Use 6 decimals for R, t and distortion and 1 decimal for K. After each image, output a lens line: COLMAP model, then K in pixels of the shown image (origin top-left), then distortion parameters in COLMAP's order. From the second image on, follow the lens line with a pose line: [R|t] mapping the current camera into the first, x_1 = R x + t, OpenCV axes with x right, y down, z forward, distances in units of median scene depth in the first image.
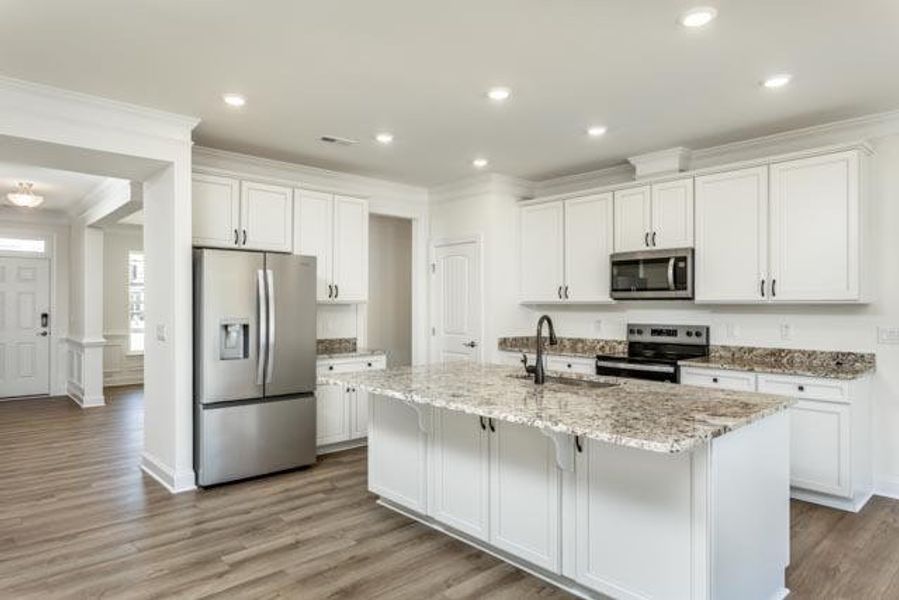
lens RADIAL K [[550.3, 0, 450.1], [0, 550.3, 299.9], [0, 0, 1]] dist [0.003383, 0.003344]
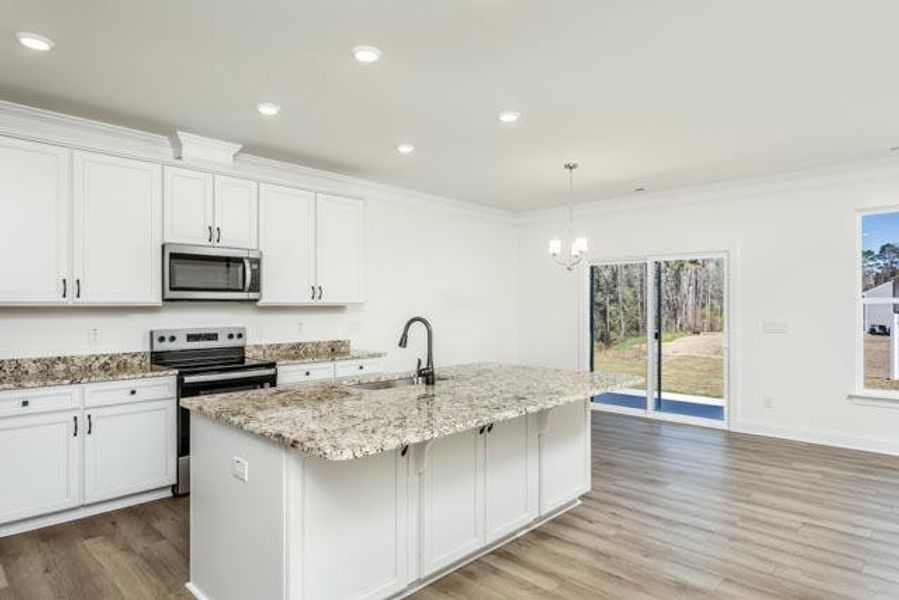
lens RADIAL K [[518.1, 0, 446.6], [0, 518.1, 306.0], [0, 0, 1]] dist [0.016124, -0.000058]
pose [[-0.070822, 0.001598, 0.997488, -0.523841], [-0.007466, 0.999970, -0.002132, 0.006654], [-0.997461, -0.007598, -0.070808, 0.690087]]
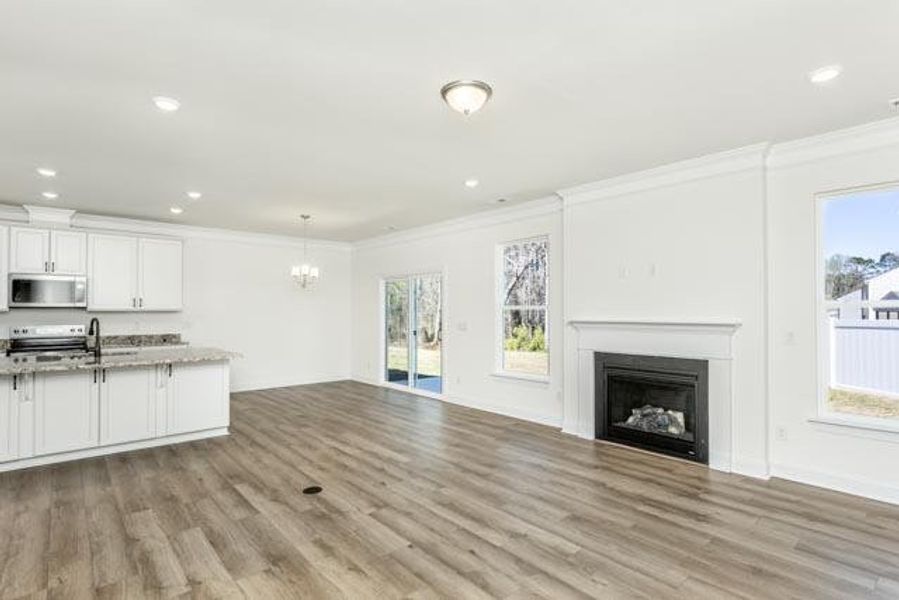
lens RADIAL K [[441.4, 0, 447.0], [0, 441.4, 307.1], [0, 0, 1]] dist [-0.003248, 0.001209]
pose [[0.026202, 0.008301, 0.999622, -0.797971], [-0.007399, 0.999940, -0.008109, -0.001897], [-0.999629, -0.007183, 0.026262, -0.095332]]
